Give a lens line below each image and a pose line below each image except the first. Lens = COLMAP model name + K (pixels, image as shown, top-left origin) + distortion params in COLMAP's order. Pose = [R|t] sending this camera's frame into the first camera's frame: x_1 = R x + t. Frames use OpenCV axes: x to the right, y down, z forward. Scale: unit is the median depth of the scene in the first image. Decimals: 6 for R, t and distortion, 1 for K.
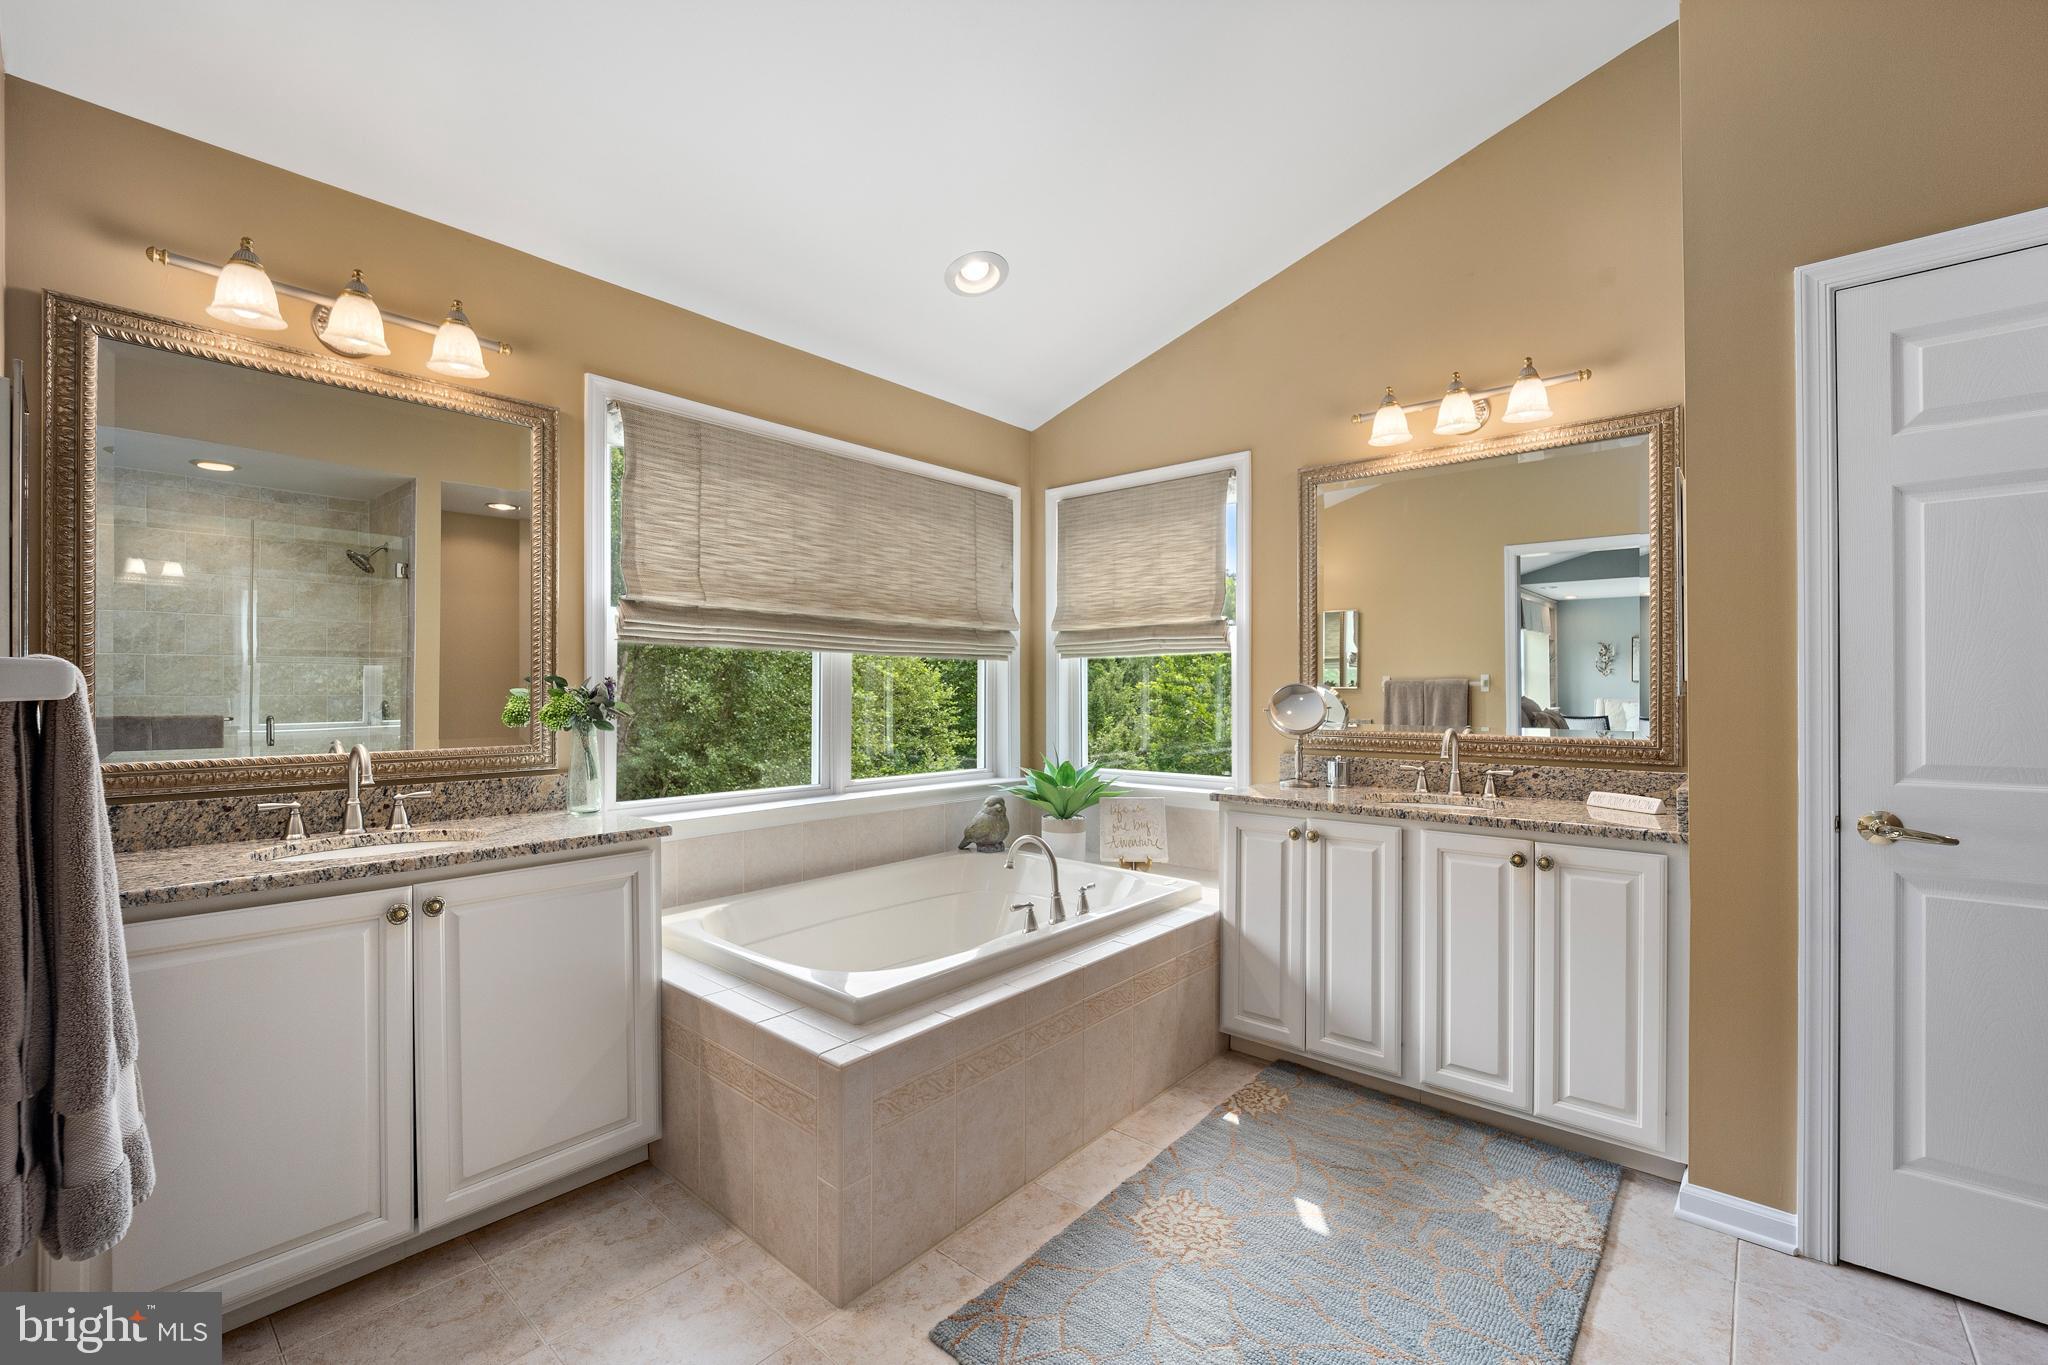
lens RADIAL K [[841.9, 0, 1020.1], [0, 841.9, 693.8], [0, 0, 1]] dist [-0.015677, 0.000512]
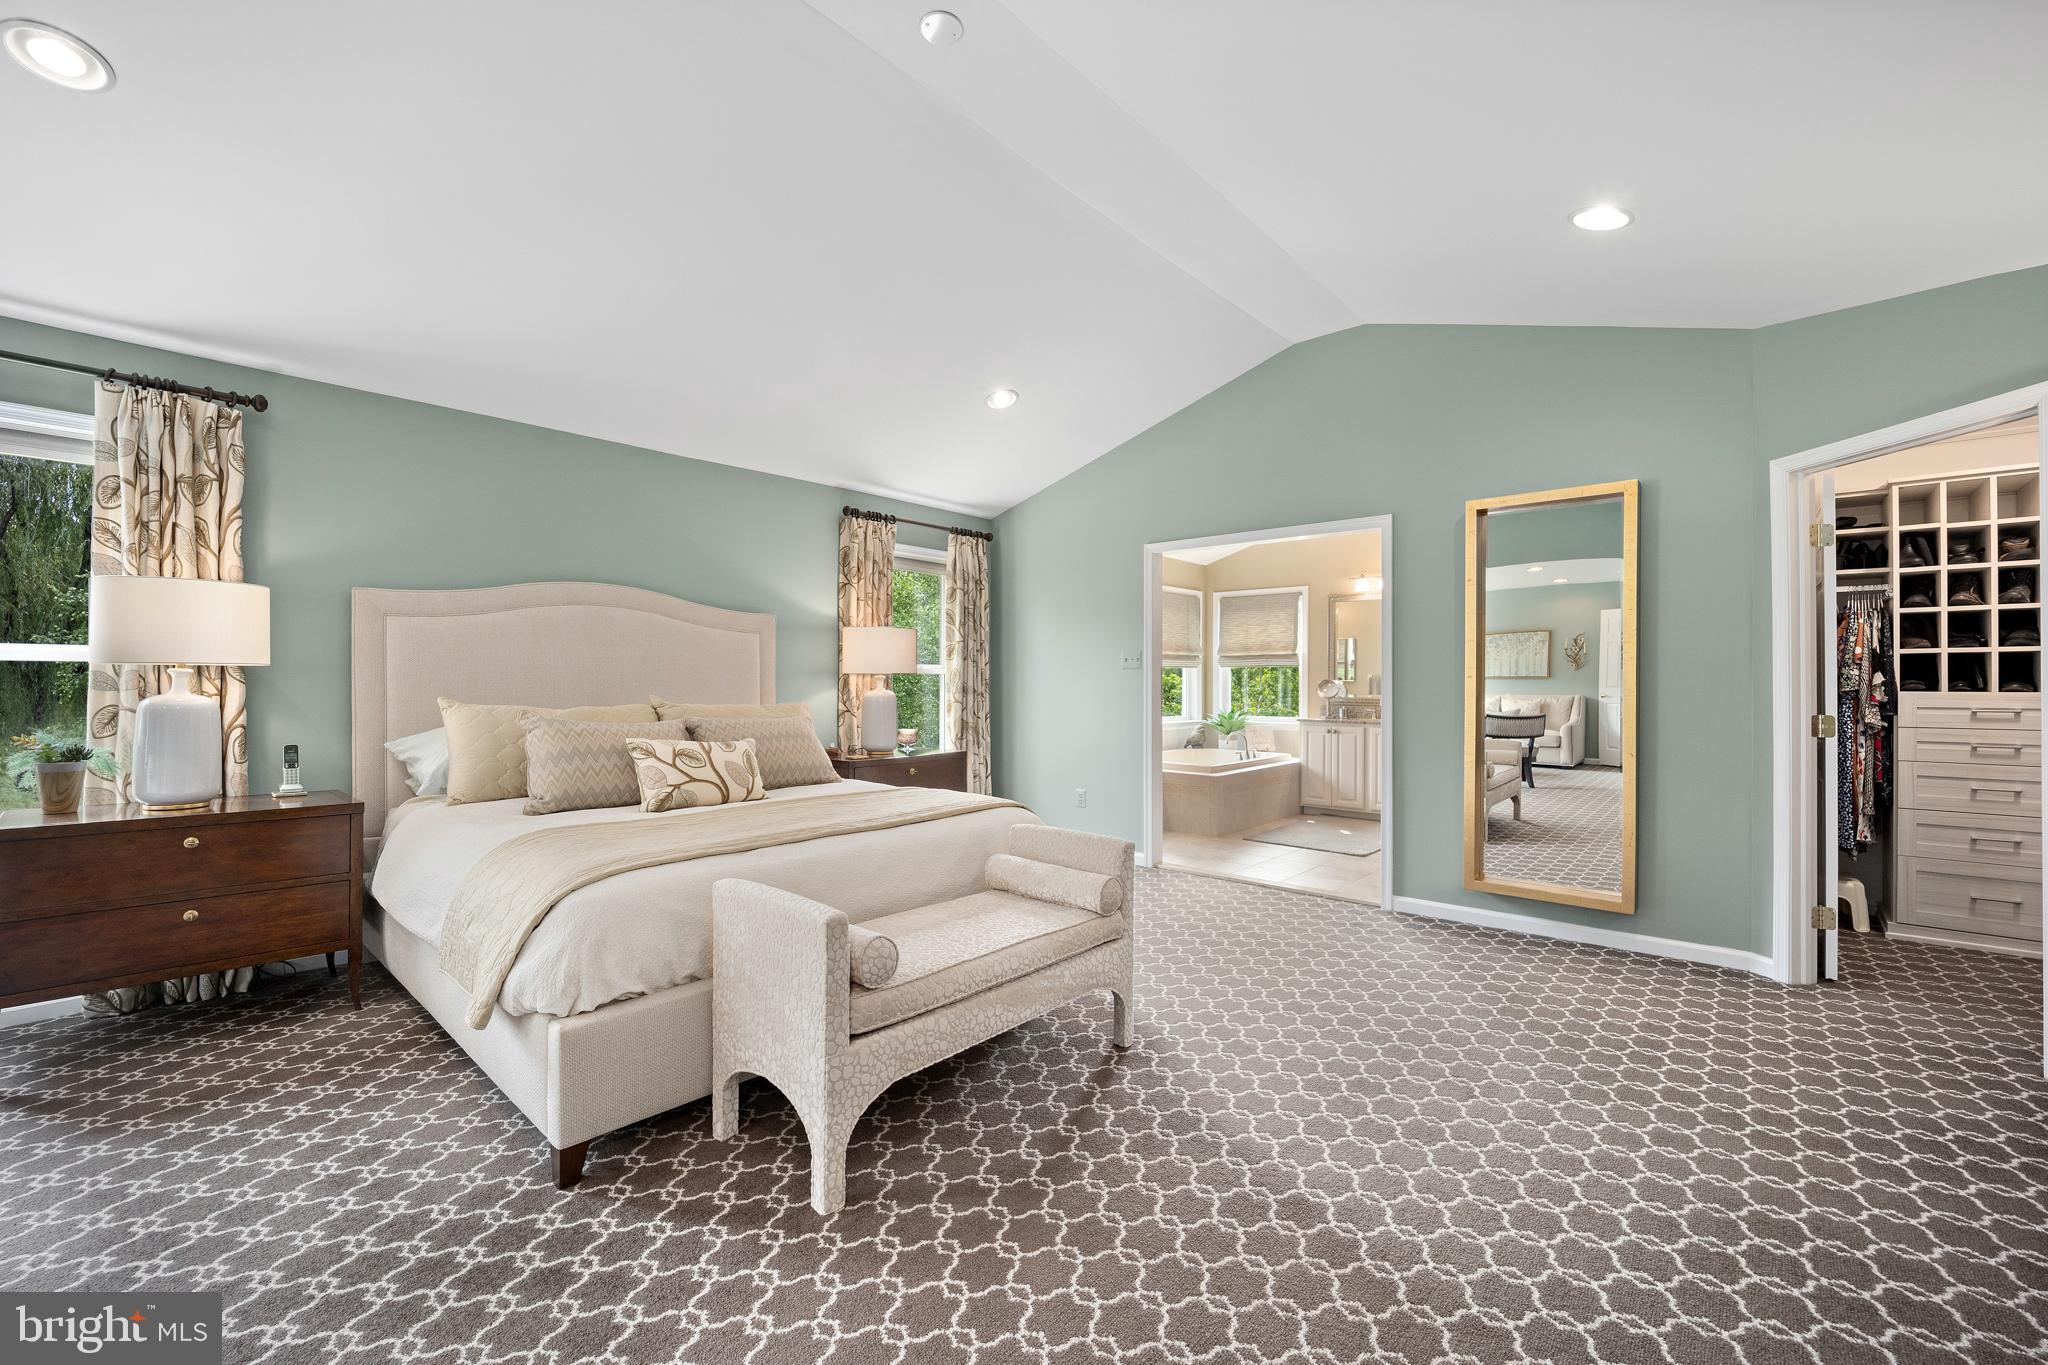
lens RADIAL K [[831.7, 0, 999.9], [0, 831.7, 683.1], [0, 0, 1]] dist [-0.014779, 0.000092]
pose [[0.999541, 0.005068, -0.029877, -0.528987], [-0.005086, 0.999987, -0.000507, 0.005134], [0.029874, 0.000658, 0.999553, -1.390934]]
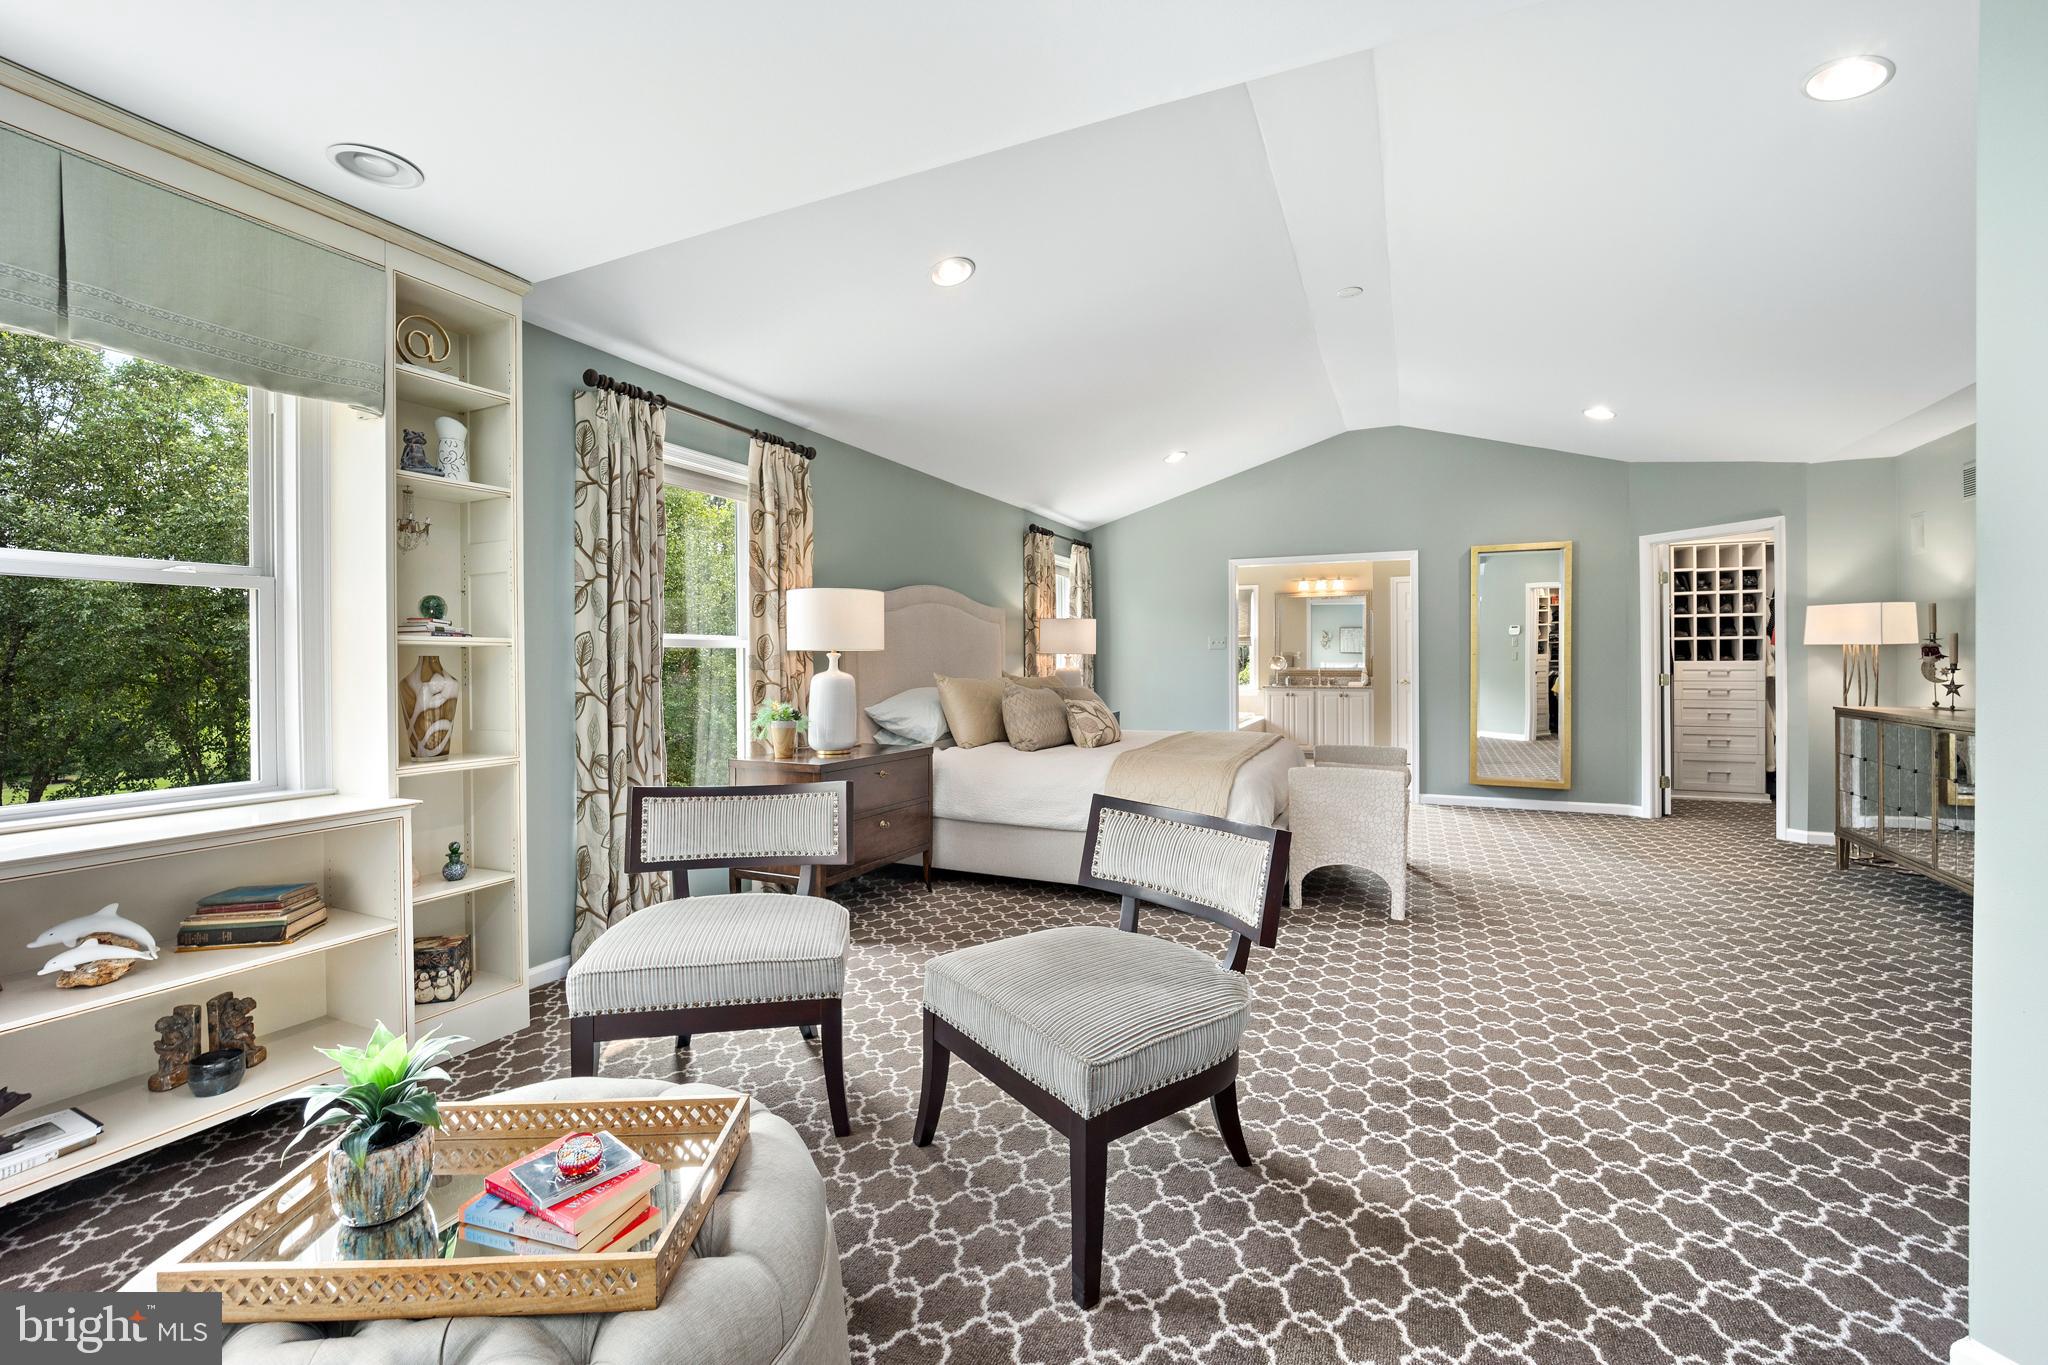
lens RADIAL K [[829.0, 0, 1026.0], [0, 829.0, 665.1], [0, 0, 1]] dist [-0.014789, 0.000329]
pose [[0.965361, -0.003560, 0.260892, -1.344589], [0.002650, 0.999989, 0.003838, 0.007438], [-0.260903, -0.003013, 0.965360, -1.747688]]
